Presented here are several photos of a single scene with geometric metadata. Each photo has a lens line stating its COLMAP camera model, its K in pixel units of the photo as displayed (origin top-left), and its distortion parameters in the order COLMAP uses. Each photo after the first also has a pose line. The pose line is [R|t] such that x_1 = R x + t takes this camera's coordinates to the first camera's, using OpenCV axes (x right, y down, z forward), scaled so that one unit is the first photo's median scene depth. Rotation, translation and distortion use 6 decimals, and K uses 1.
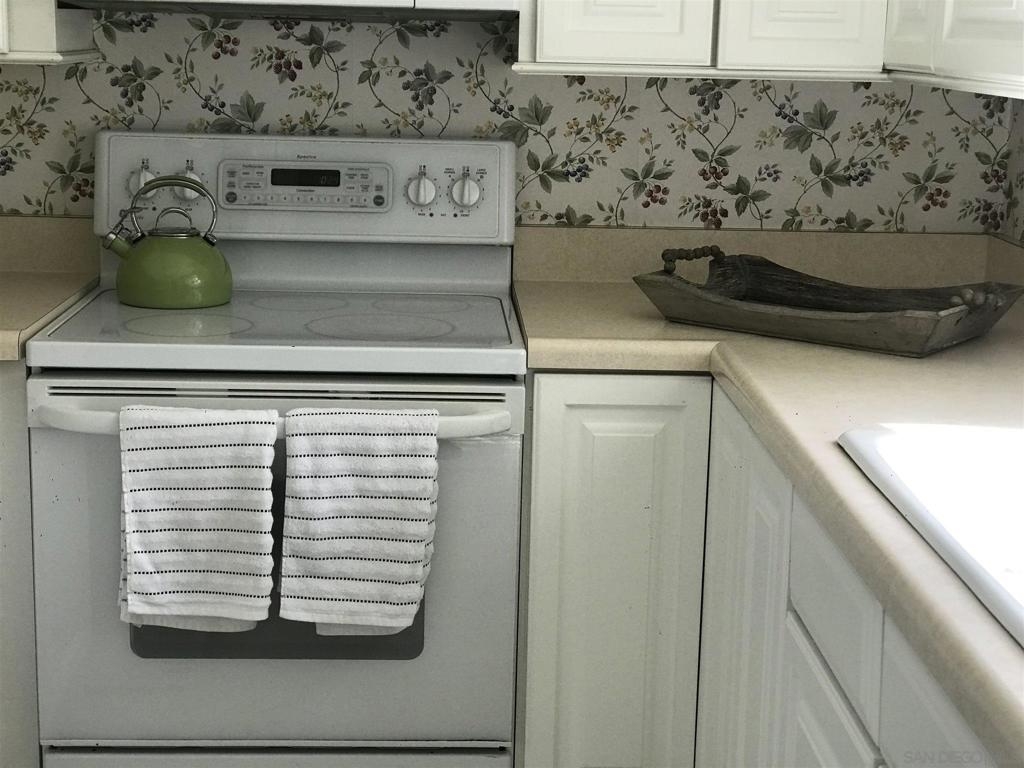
lens RADIAL K [[1734.2, 0, 512.0], [0, 1734.2, 384.0], [0, 0, 1]] dist [-0.027437, 0.931602]
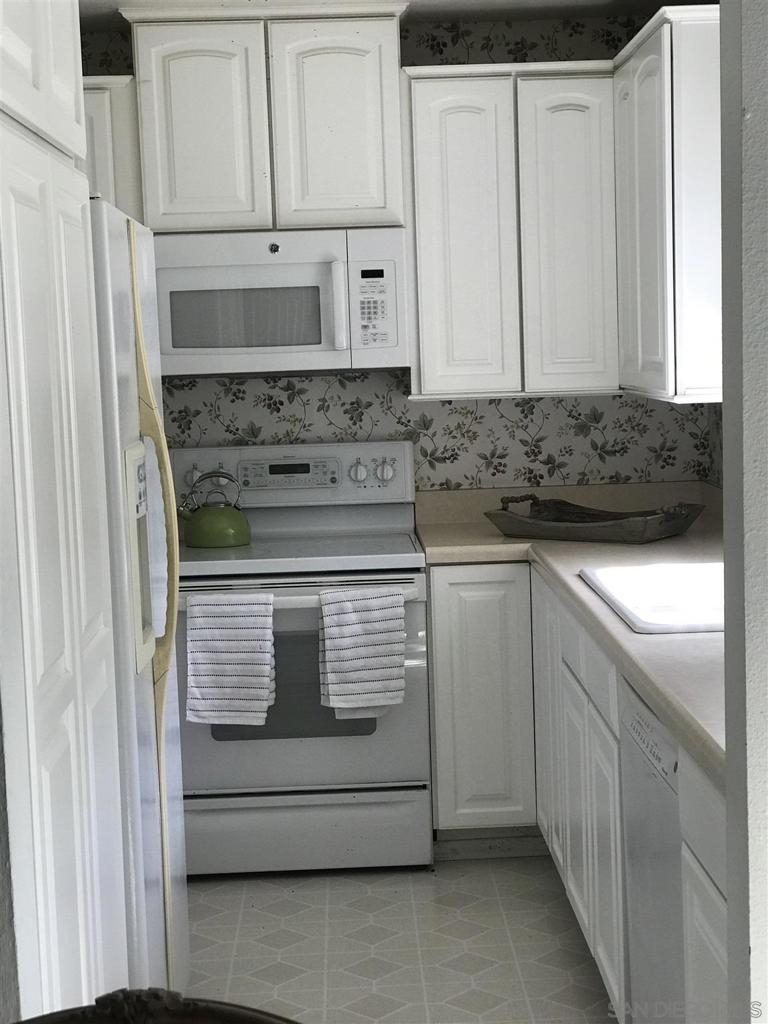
lens RADIAL K [[1734.2, 0, 384.0], [0, 1734.2, 512.0], [0, 0, 1]] dist [-0.027437, 0.931602]
pose [[0.998278, -0.056050, -0.017326, -0.000368], [0.053859, 0.992675, -0.108142, 0.107748], [0.023261, 0.107023, 0.993984, -0.656013]]
